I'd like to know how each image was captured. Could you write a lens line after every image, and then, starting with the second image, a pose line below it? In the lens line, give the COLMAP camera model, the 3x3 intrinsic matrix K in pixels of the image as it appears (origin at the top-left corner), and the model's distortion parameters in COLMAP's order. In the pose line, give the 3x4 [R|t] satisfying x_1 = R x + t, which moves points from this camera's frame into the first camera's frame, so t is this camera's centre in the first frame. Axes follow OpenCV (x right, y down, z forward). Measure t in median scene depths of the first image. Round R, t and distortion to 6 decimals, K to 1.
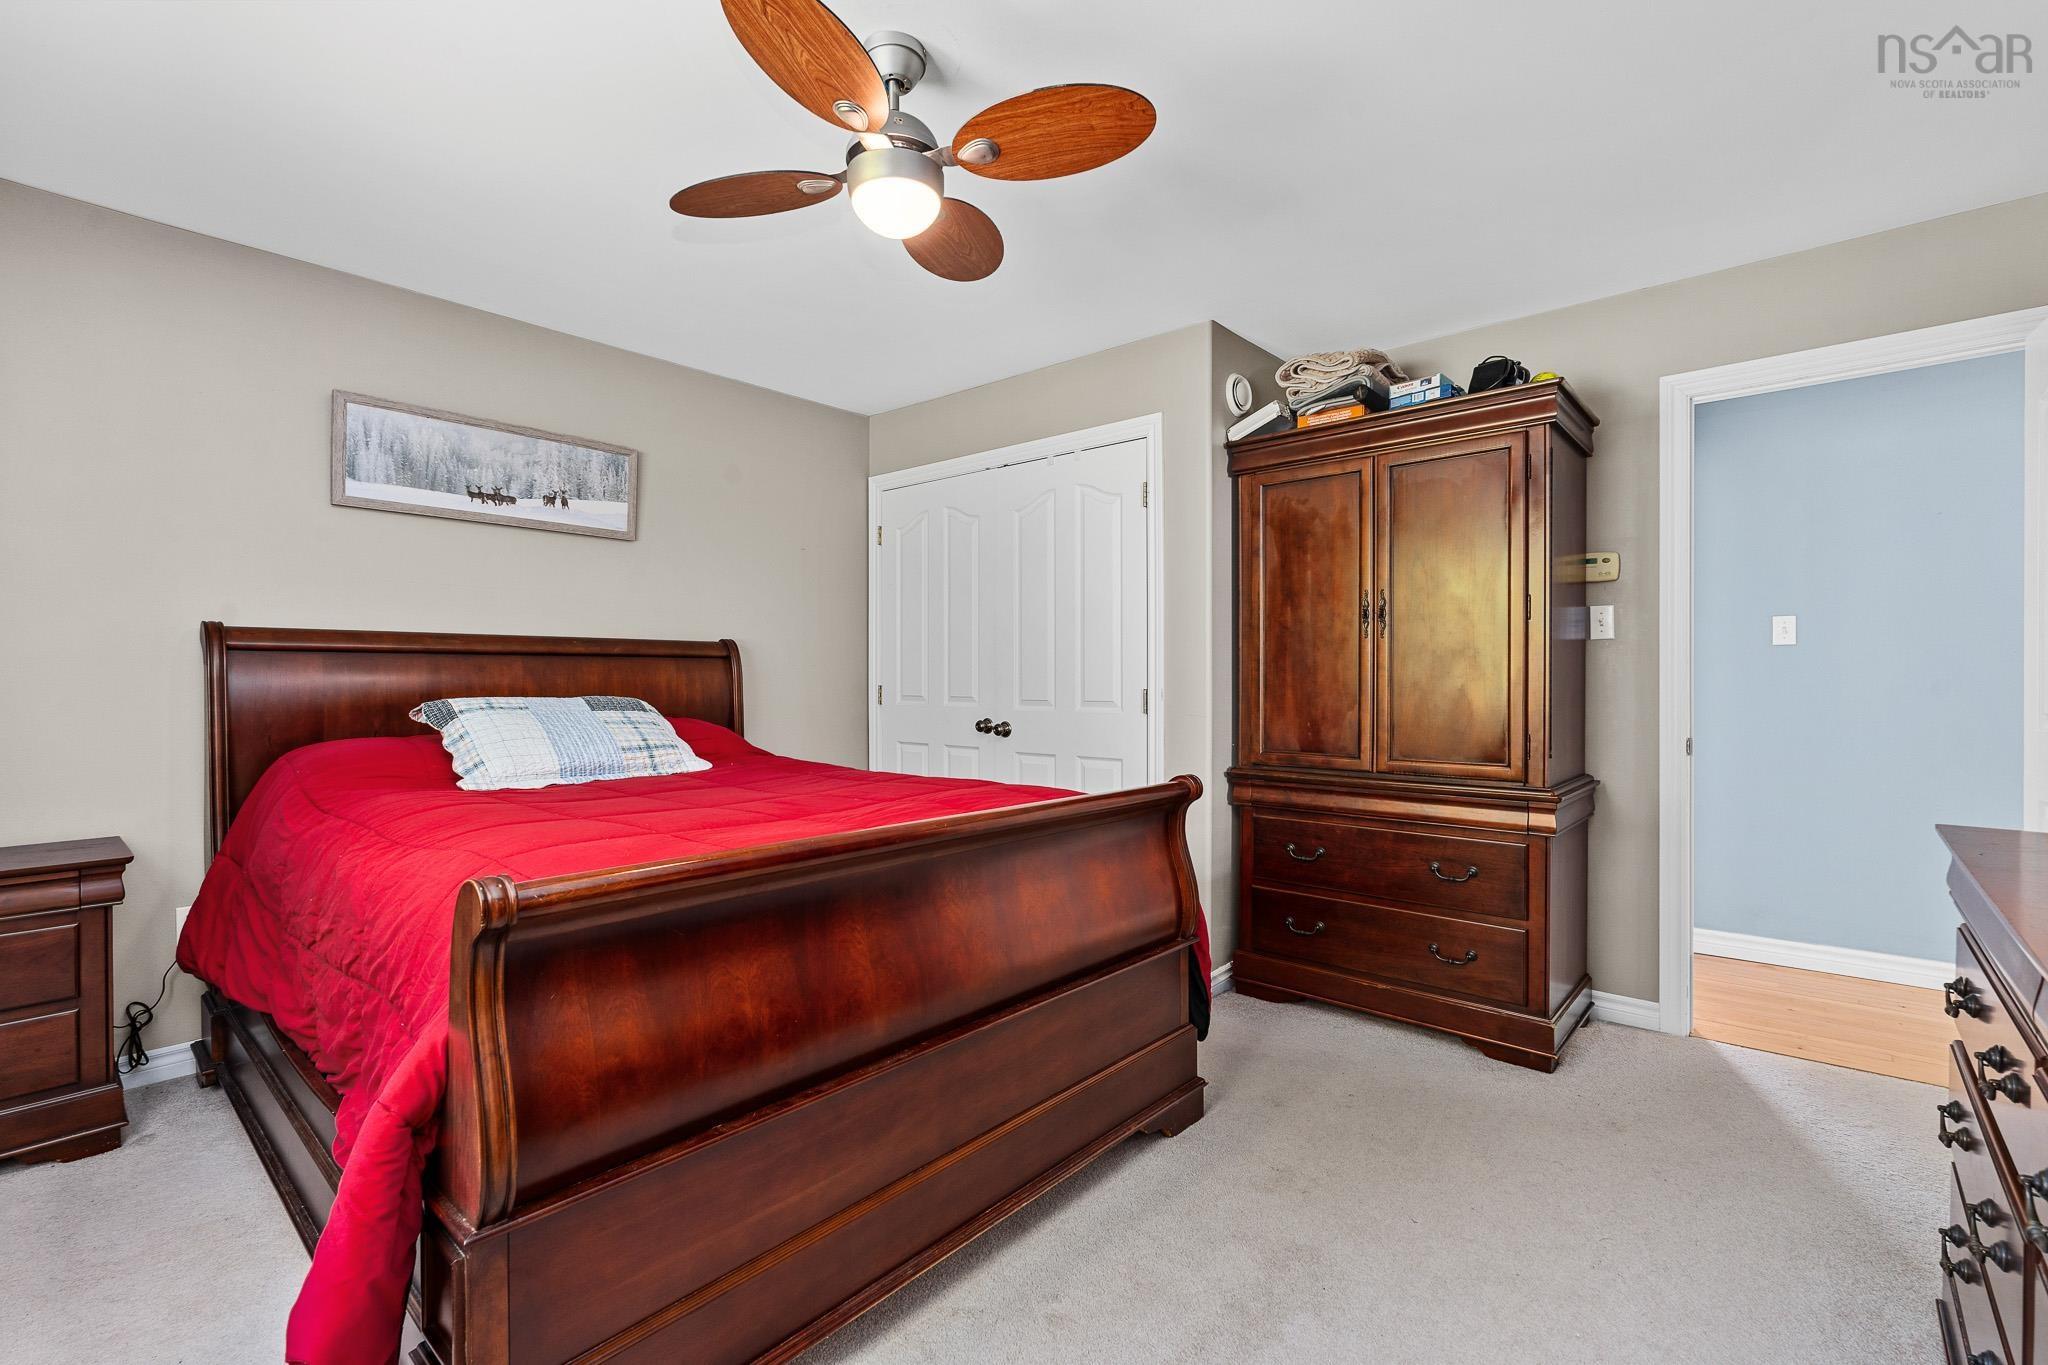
lens RADIAL K [[900.4, 0, 1023.0], [0, 900.4, 669.4], [0, 0, 1]] dist [-0.003915, -0.000335]
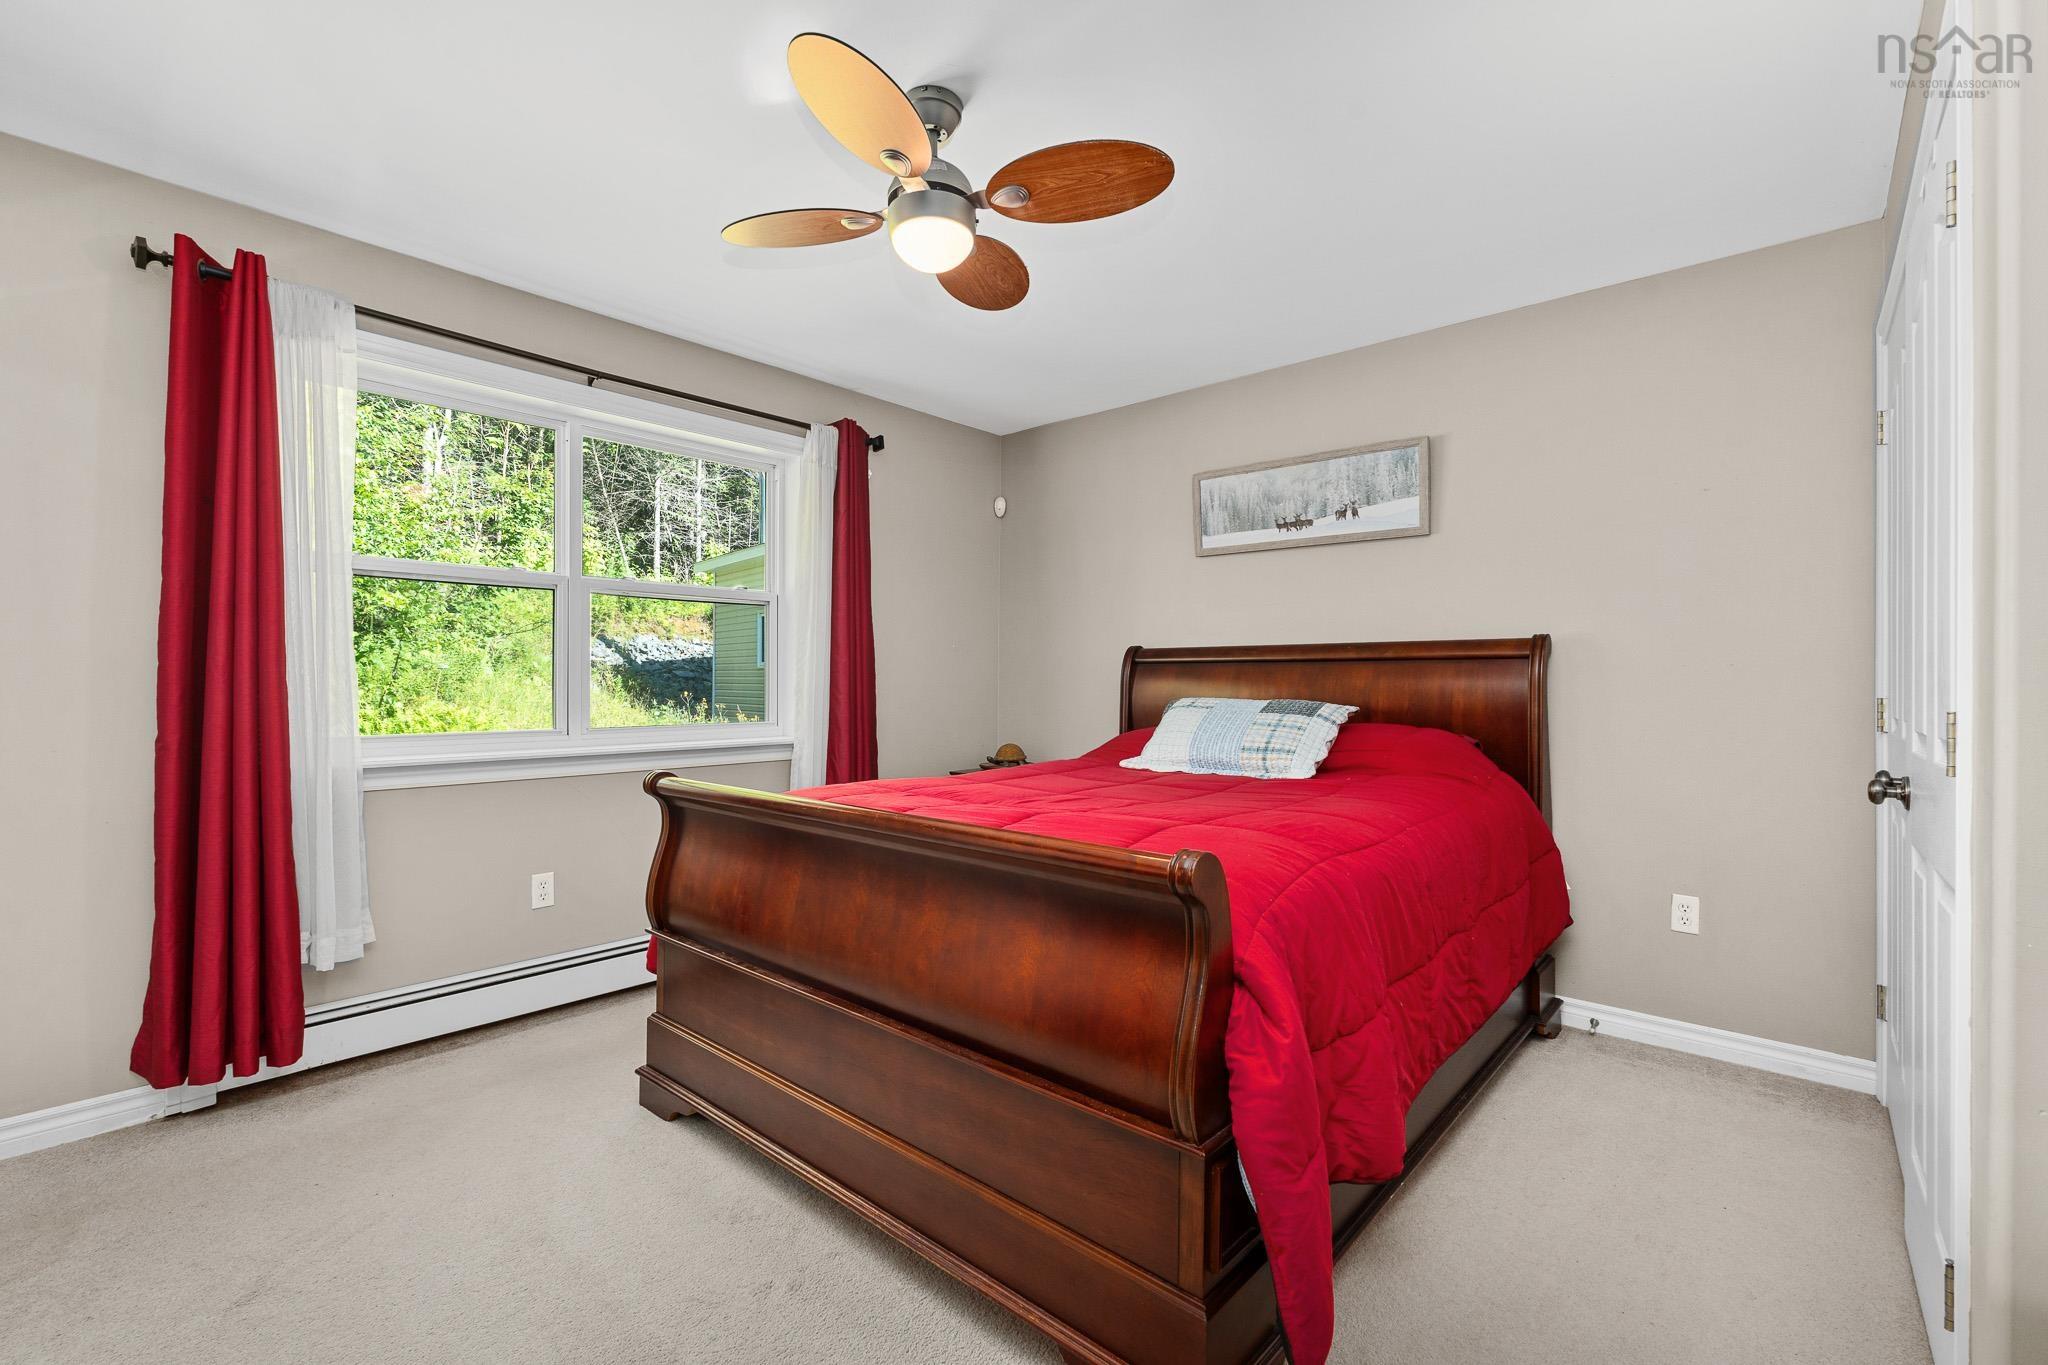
lens RADIAL K [[900.4, 0, 1023.0], [0, 900.4, 669.4], [0, 0, 1]] dist [-0.003915, -0.000335]
pose [[-0.010355, -0.010967, -0.999886, 0.556902], [0.007630, 0.999910, -0.011046, 0.003475], [0.999917, -0.007743, -0.010270, 0.663236]]
